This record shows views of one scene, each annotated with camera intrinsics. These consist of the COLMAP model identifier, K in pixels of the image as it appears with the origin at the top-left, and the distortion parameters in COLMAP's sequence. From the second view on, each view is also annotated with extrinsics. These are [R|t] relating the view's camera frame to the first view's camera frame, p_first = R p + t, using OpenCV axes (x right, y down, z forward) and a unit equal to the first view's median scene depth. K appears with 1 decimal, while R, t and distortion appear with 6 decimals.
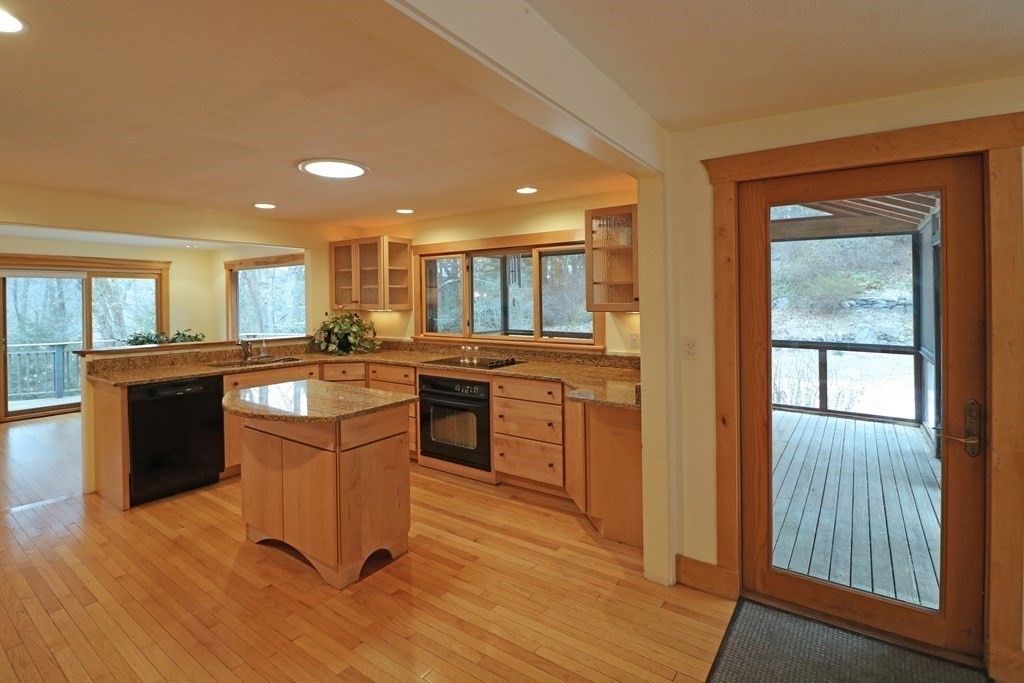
lens RADIAL K [[485.6, 0, 516.7], [0, 485.6, 309.4], [0, 0, 1]] dist [-0.003325, -0.007637]
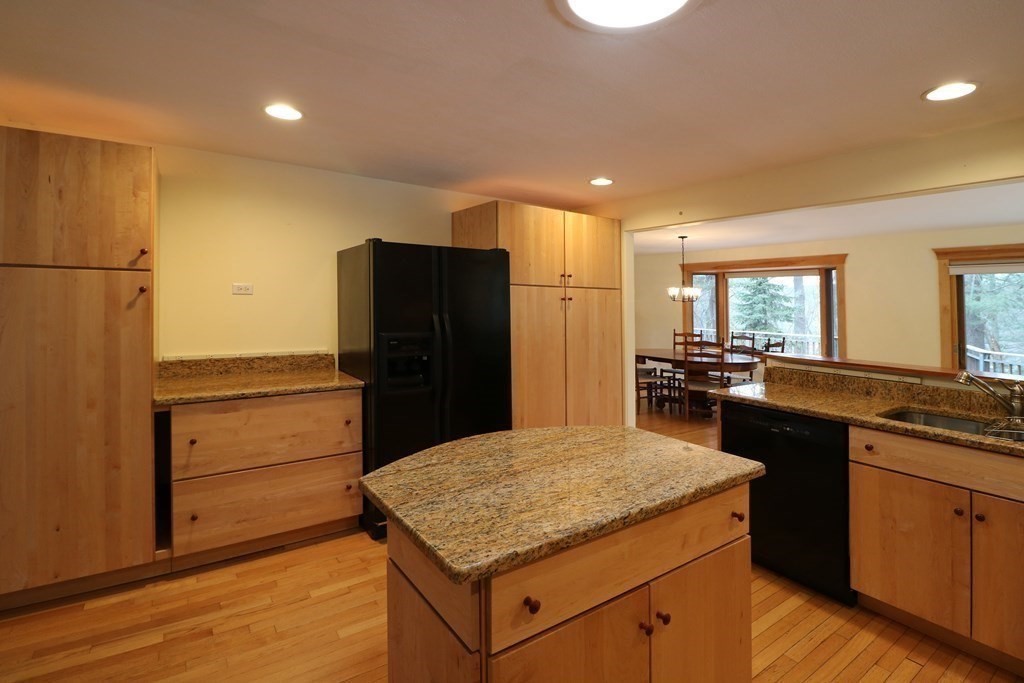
lens RADIAL K [[485.6, 0, 532.5], [0, 485.6, 300.1], [0, 0, 1]] dist [-0.003325, -0.007637]
pose [[-0.343021, 0.002413, -0.939325, 0.043882], [-0.037726, 0.999154, 0.016344, -0.004559], [0.938570, 0.041043, -0.342640, 0.683267]]
